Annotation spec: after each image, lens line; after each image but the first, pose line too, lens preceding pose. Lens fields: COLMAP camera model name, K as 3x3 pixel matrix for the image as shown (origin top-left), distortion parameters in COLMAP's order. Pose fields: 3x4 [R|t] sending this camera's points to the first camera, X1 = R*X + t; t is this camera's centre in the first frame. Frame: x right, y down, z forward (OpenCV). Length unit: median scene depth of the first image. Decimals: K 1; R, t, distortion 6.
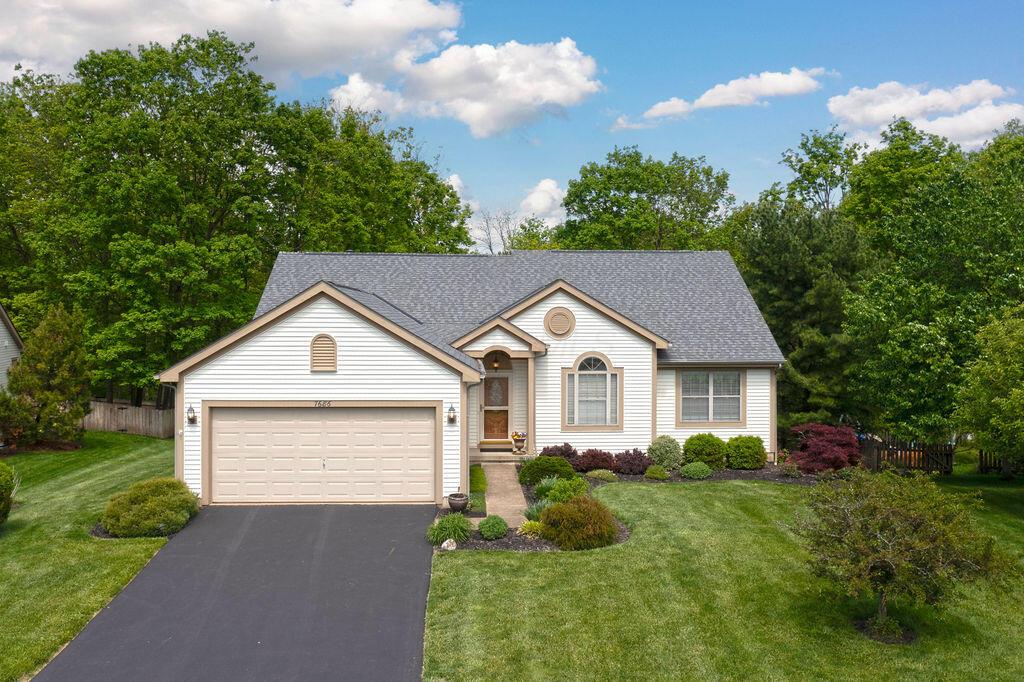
lens RADIAL K [[845.5, 0, 507.1], [0, 845.5, 337.3], [0, 0, 1]] dist [0.012359, -0.003267]
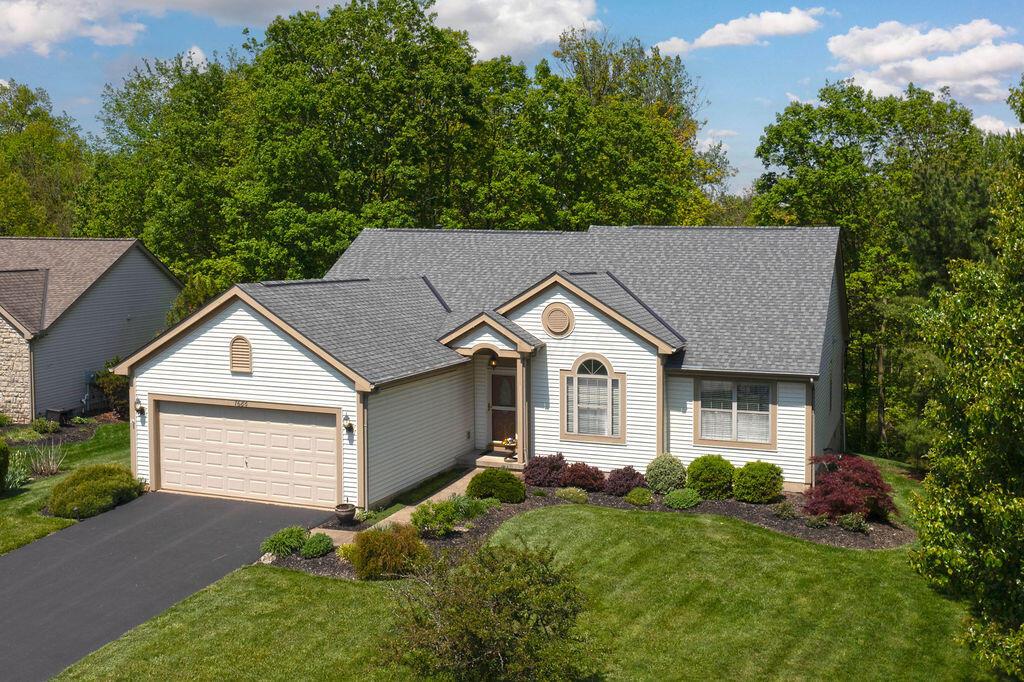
lens RADIAL K [[986.4, 0, 562.0], [0, 986.4, 318.7], [0, 0, 1]] dist [0.012872, 0.000000]
pose [[0.932112, 0.034182, -0.360554, 0.452983], [-0.017961, 0.998674, 0.048244, -0.070865], [0.361725, -0.038493, 0.931490, 0.020072]]
